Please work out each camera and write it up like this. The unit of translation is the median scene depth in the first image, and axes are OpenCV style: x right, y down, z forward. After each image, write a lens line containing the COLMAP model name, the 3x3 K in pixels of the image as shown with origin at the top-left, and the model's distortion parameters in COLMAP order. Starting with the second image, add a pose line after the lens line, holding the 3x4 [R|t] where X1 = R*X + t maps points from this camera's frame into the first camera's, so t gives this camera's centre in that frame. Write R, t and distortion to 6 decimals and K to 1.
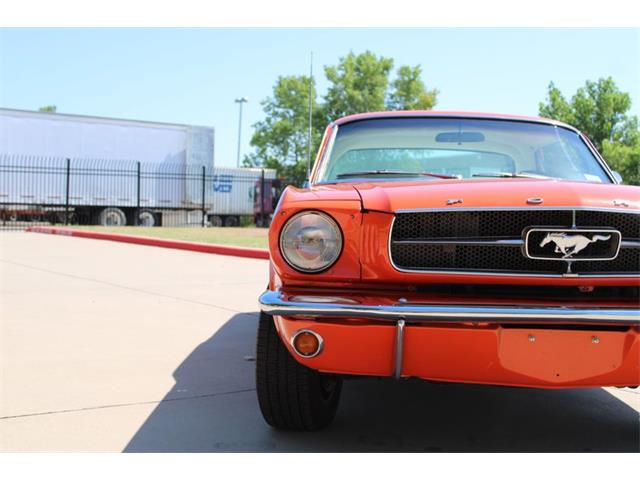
lens RADIAL K [[912.2, 0, 319.4], [0, 912.2, 238.2], [0, 0, 1]] dist [-0.035557, 0.000000]
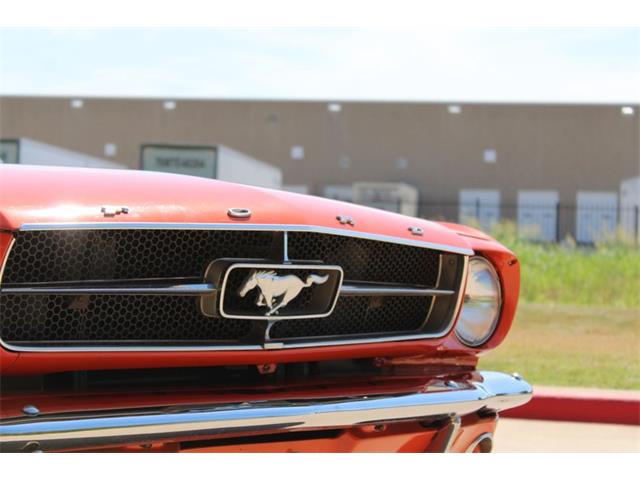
lens RADIAL K [[1593.3, 0, 322.2], [0, 1593.3, 242.2], [0, 0, 1]] dist [0.113908, 0.000000]
pose [[0.694950, 0.010385, 0.718983, -0.405332], [0.001642, 0.999870, -0.016029, -0.007555], [-0.719056, 0.012320, 0.694843, 0.280915]]
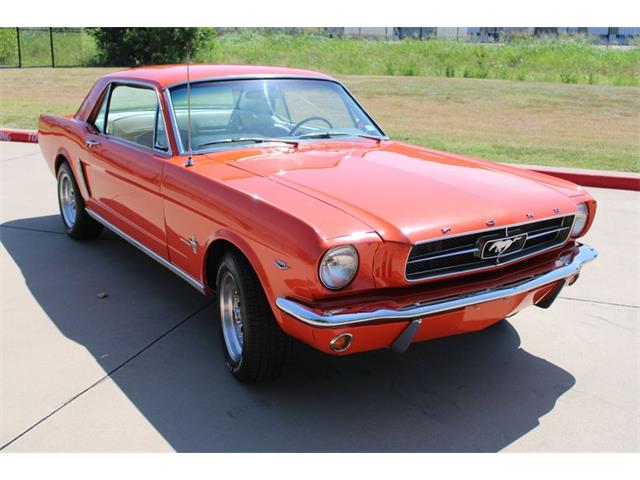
lens RADIAL K [[740.9, 0, 332.8], [0, 740.9, 248.5], [0, 0, 1]] dist [0.004735, 0.000000]
pose [[0.820022, -0.171332, 0.546085, -0.600903], [0.013675, 0.959733, 0.280579, -0.324176], [-0.572168, -0.222614, 0.789346, 0.189789]]
